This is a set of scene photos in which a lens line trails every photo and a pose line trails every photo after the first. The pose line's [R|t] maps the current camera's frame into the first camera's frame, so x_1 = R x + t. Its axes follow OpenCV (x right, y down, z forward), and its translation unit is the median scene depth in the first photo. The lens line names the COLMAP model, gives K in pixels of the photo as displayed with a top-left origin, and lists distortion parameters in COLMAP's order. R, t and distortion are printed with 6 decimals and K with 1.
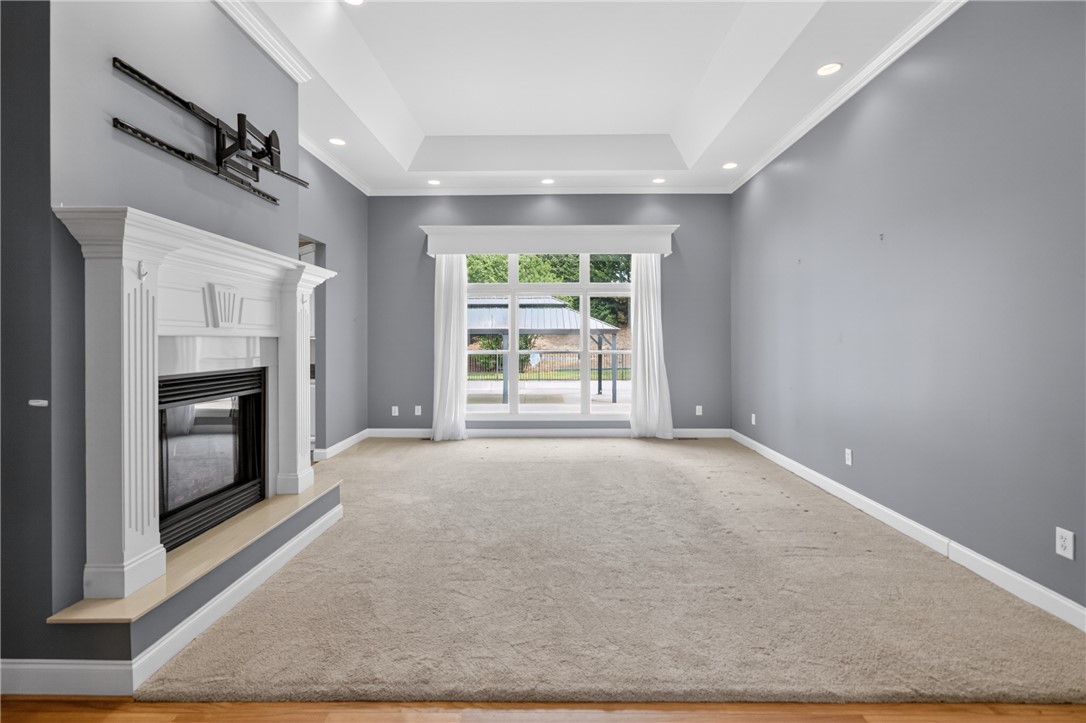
lens RADIAL K [[502.0, 0, 542.6], [0, 502.0, 348.0], [0, 0, 1]] dist [-0.031628, 0.013856]
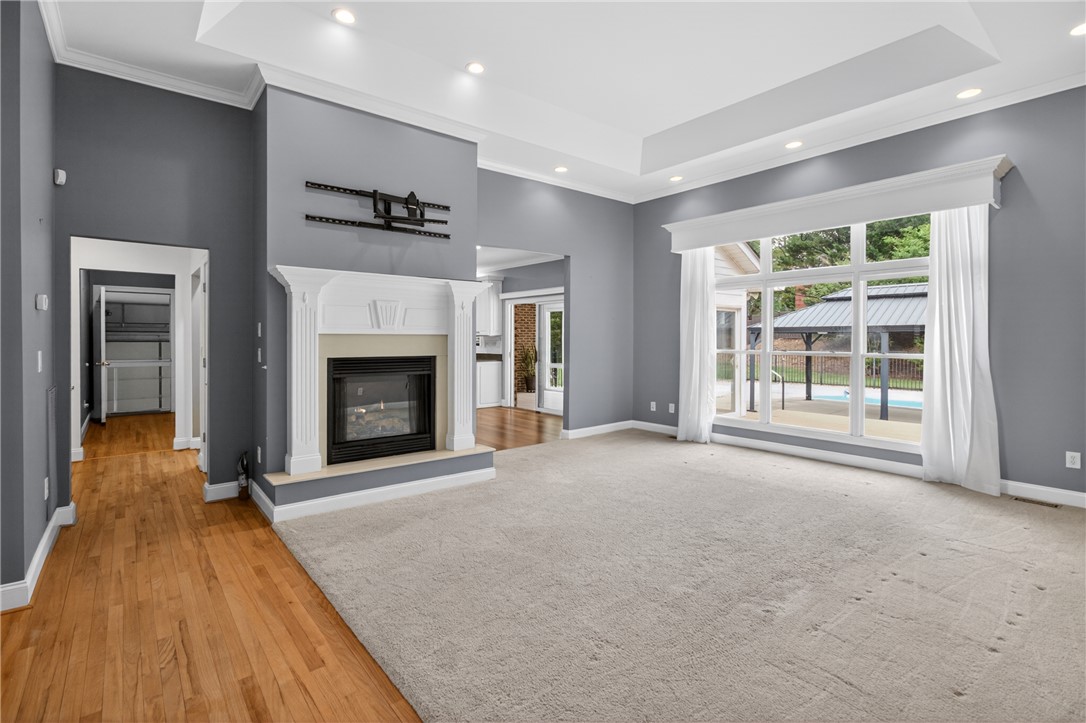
lens RADIAL K [[502.0, 0, 542.6], [0, 502.0, 348.0], [0, 0, 1]] dist [-0.031628, 0.013856]
pose [[0.646642, 0.016371, -0.762618, 0.421050], [-0.013989, 0.999856, 0.009602, -0.001901], [0.762665, 0.004459, 0.646778, 0.182834]]
